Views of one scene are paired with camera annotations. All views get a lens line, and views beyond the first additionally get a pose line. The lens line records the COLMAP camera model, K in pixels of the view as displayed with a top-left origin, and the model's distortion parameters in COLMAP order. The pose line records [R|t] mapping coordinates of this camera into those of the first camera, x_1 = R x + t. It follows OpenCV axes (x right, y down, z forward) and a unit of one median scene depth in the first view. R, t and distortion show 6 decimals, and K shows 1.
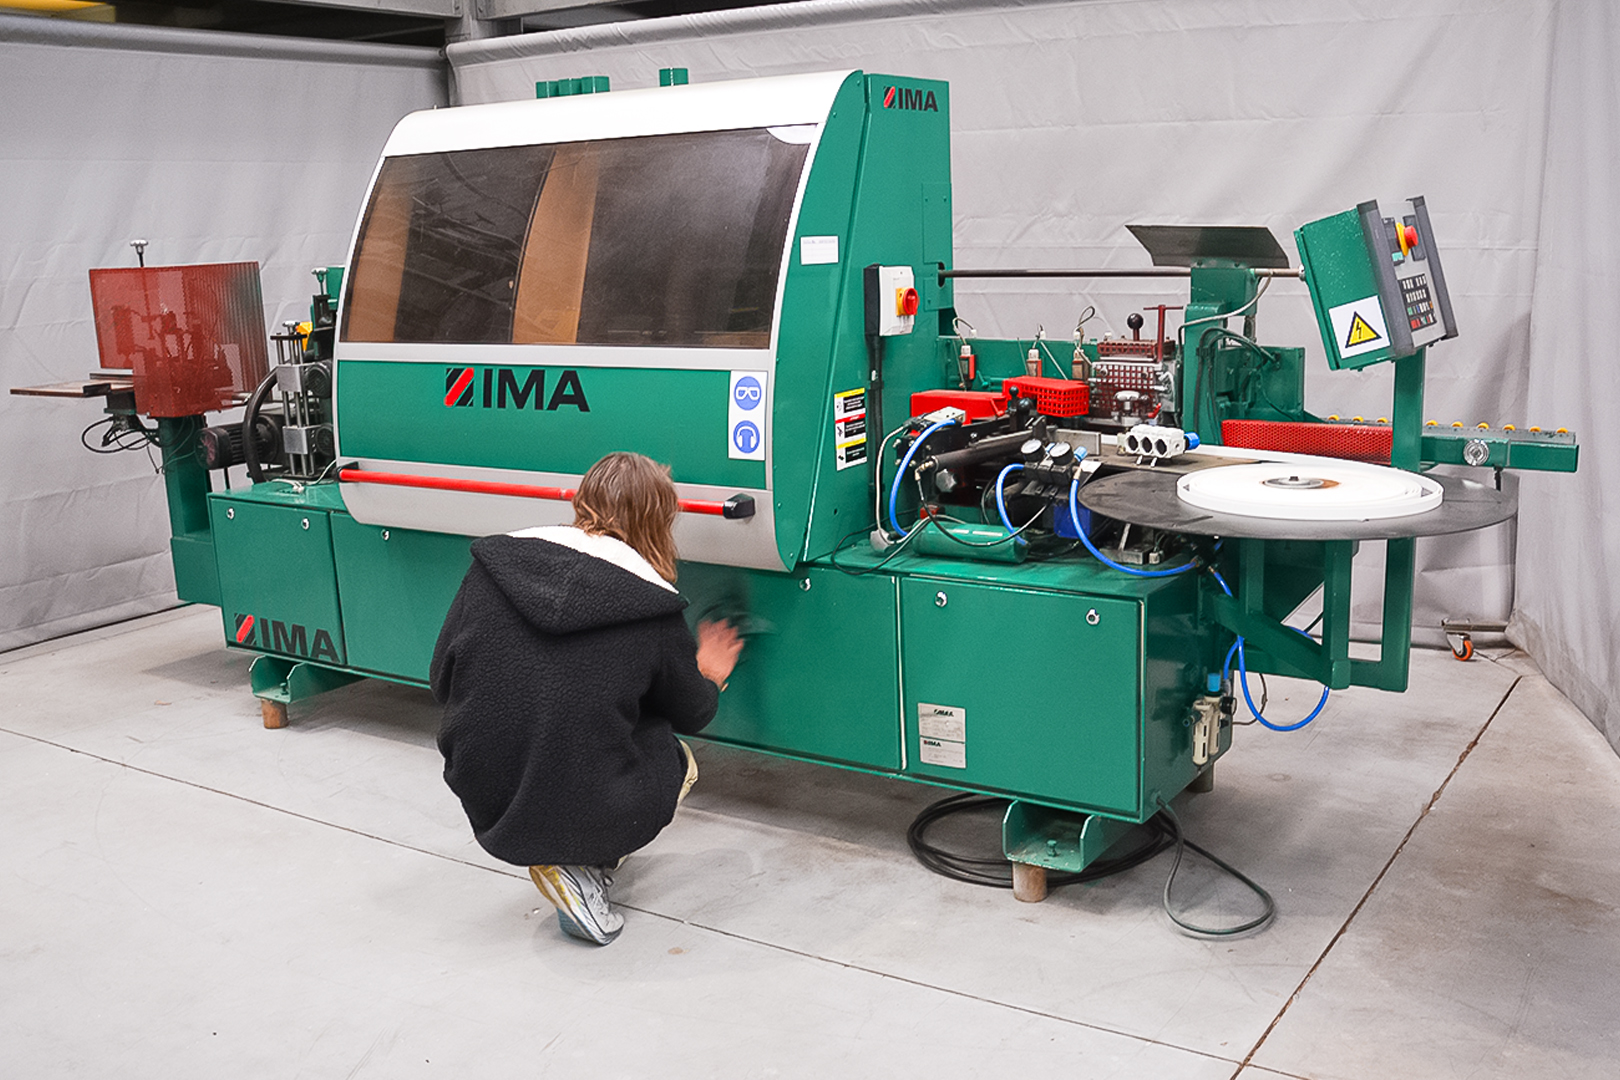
lens RADIAL K [[1587.0, 0, 892.5], [0, 1587.0, 630.1], [0, 0, 1]] dist [-0.161418, 0.131652]
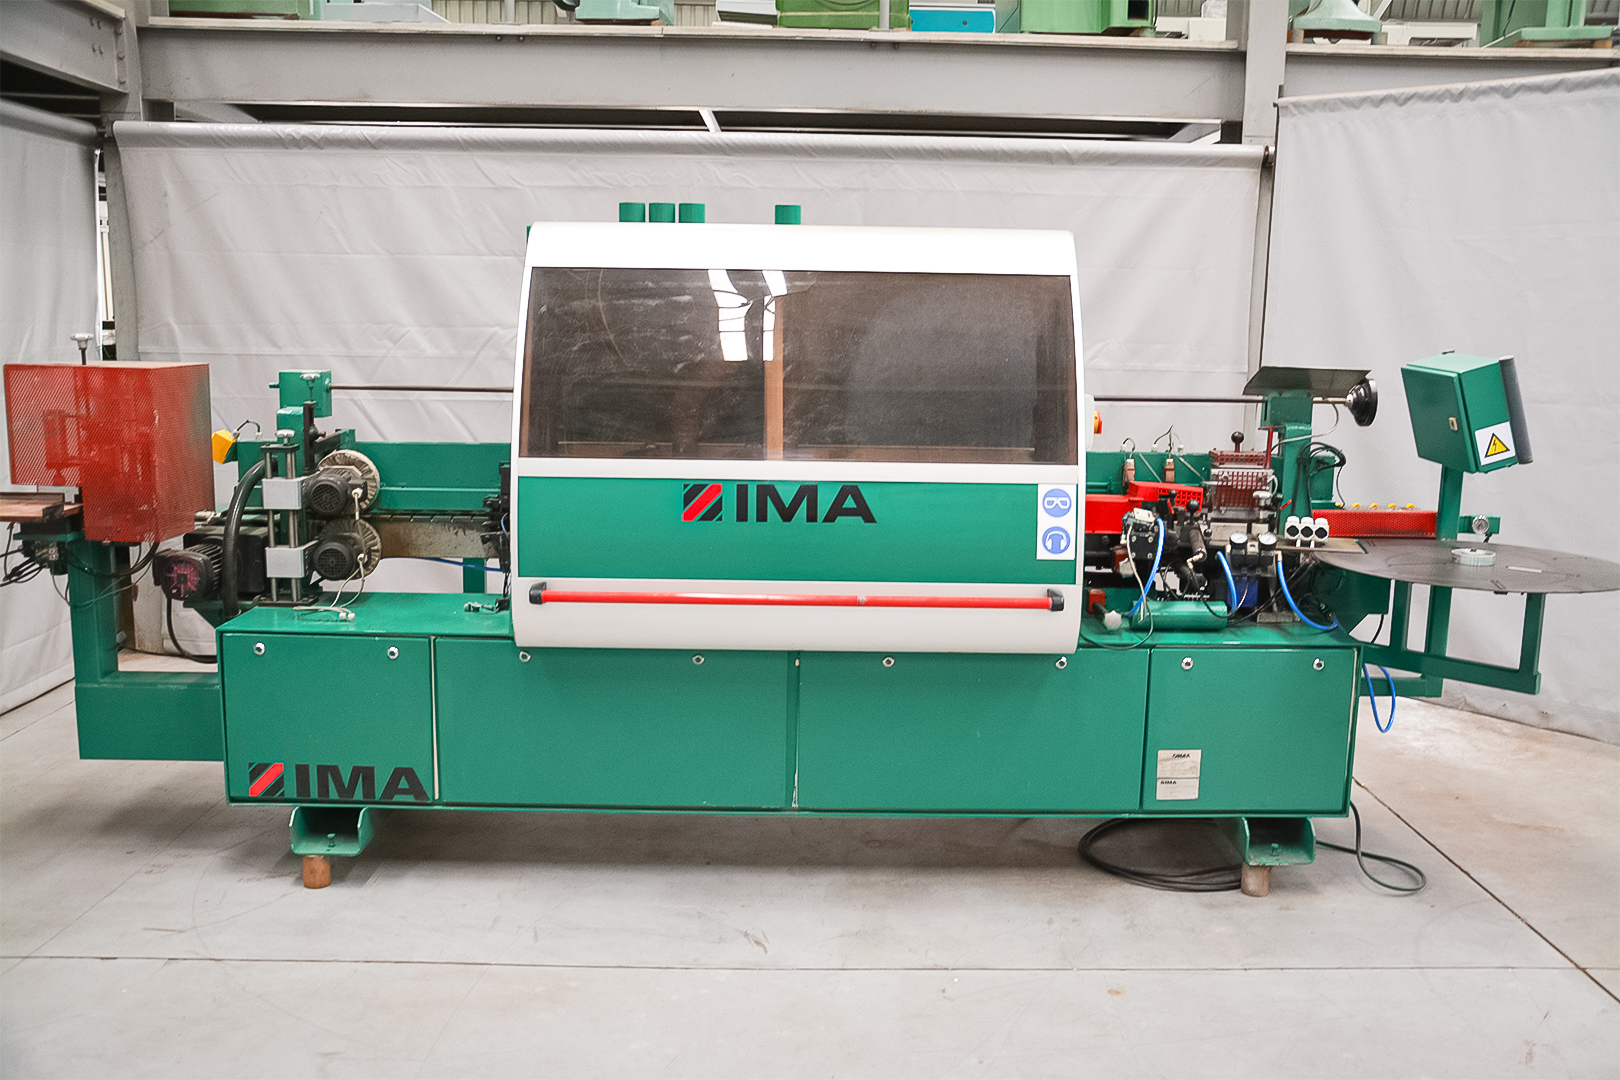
lens RADIAL K [[1442.6, 0, 828.9], [0, 1442.6, 546.5], [0, 0, 1]] dist [-0.116296, 0.194250]
pose [[0.842929, -0.049755, 0.535720, -0.761504], [0.101186, 0.992607, -0.067023, -0.060373], [-0.528425, 0.110703, 0.841732, 0.186642]]
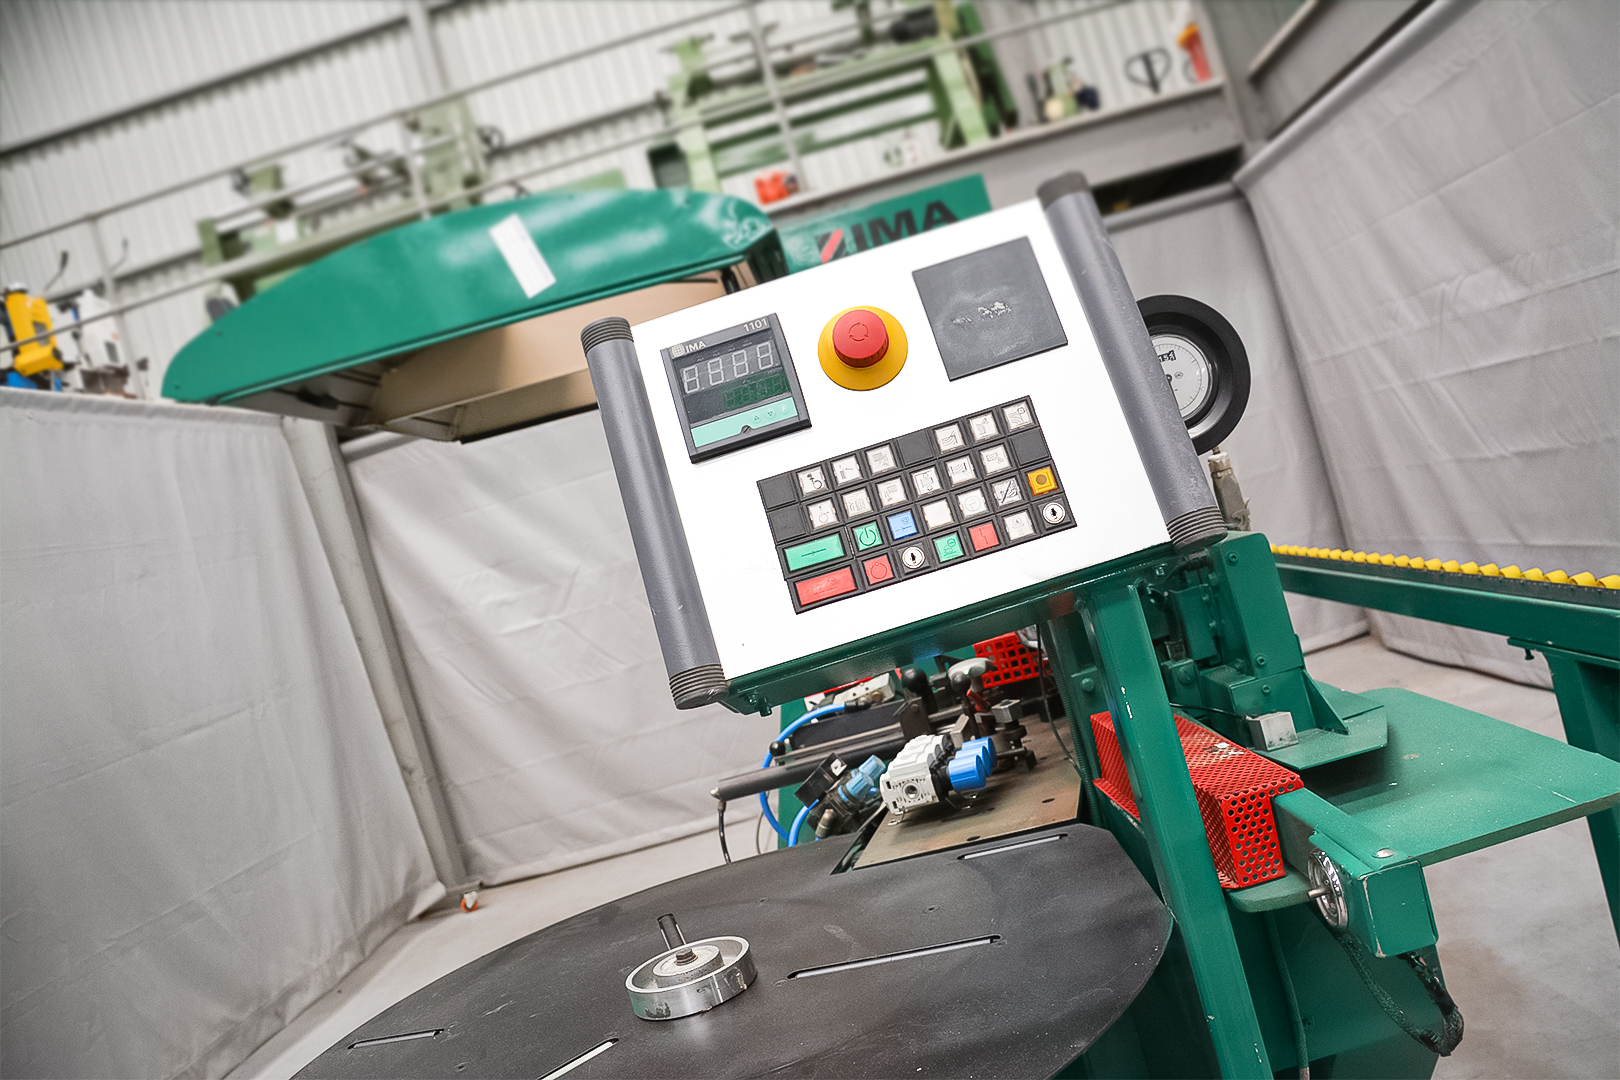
lens RADIAL K [[1243.2, 0, 818.0], [0, 1243.2, 547.7], [0, 0, 1]] dist [-0.161733, 0.106493]
pose [[0.482246, -0.096463, -0.870709, 0.488944], [0.046801, 0.995337, -0.084349, -0.150472], [0.874785, -0.000073, 0.484512, 0.711377]]
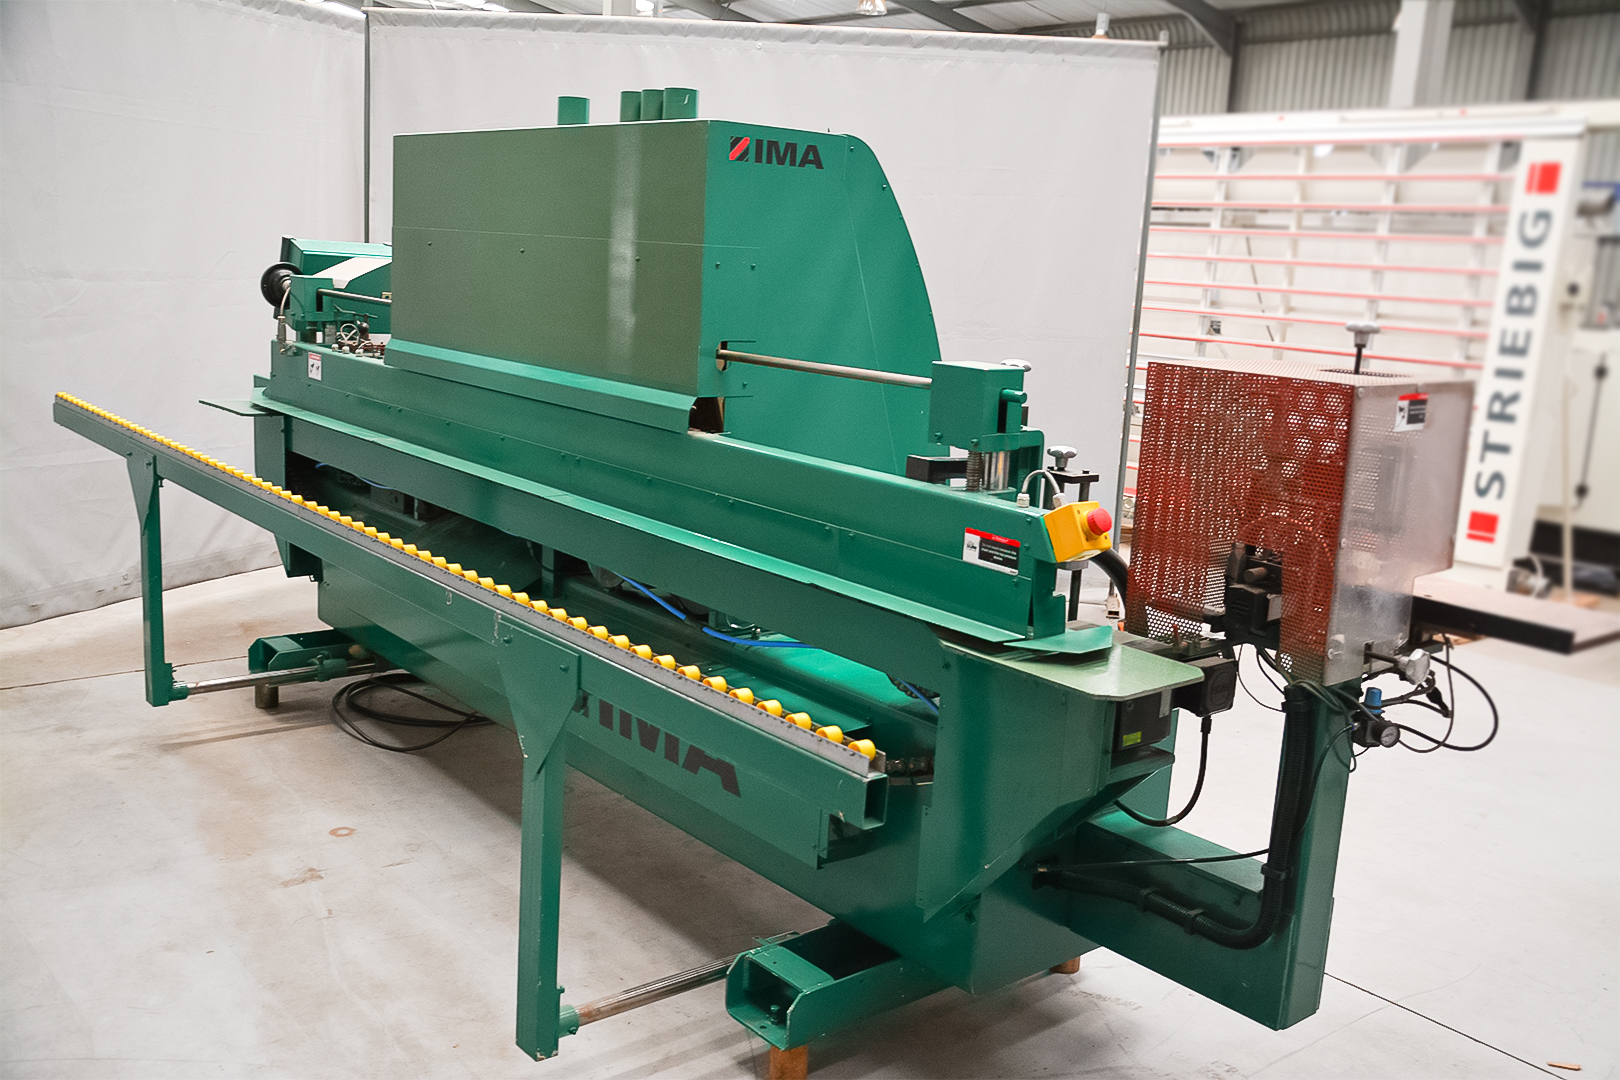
lens RADIAL K [[1516.5, 0, 804.4], [0, 1516.5, 543.6], [0, 0, 1]] dist [-0.081961, 0.203924]
pose [[-0.943641, -0.089488, 0.318643, -0.645858], [0.056509, 0.905055, 0.421524, -0.555463], [-0.326110, 0.415774, -0.848990, 2.053080]]
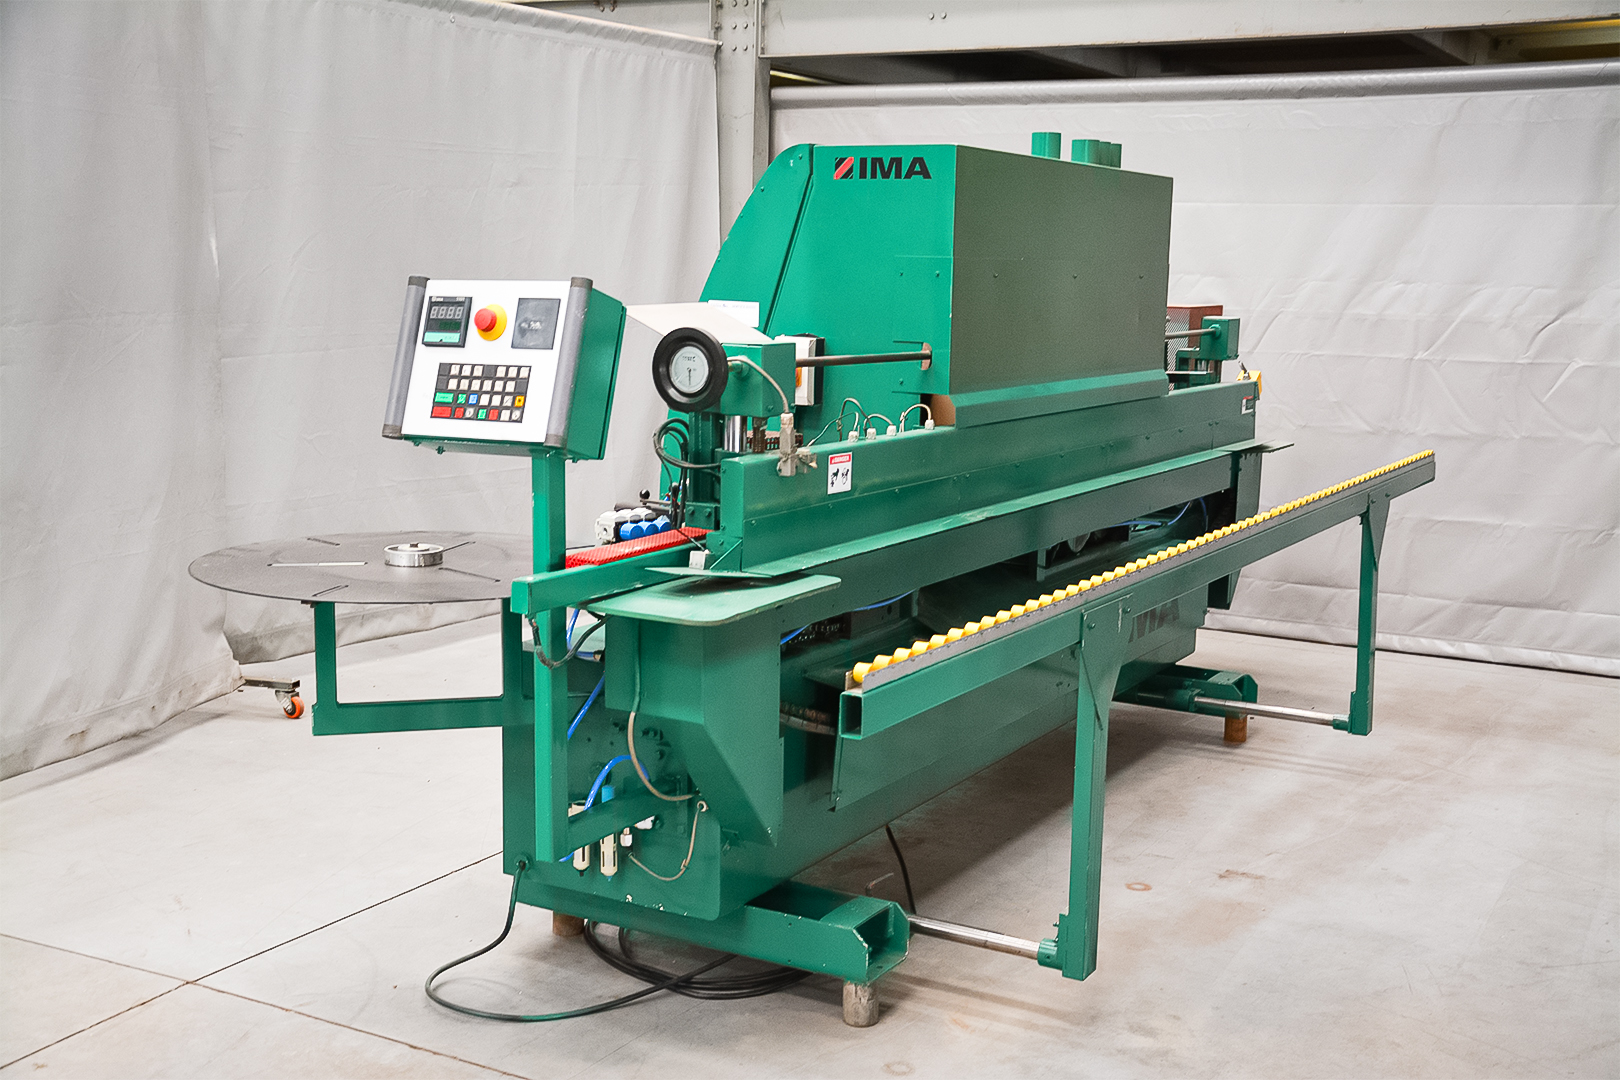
lens RADIAL K [[1836.9, 0, 810.2], [0, 1836.9, 544.4], [0, 0, 1]] dist [0.017648, 0.002568]
pose [[0.036089, 0.179024, -0.983183, 1.185311], [-0.278787, 0.946570, 0.162124, -0.298681], [0.959675, 0.268247, 0.084071, 0.945173]]
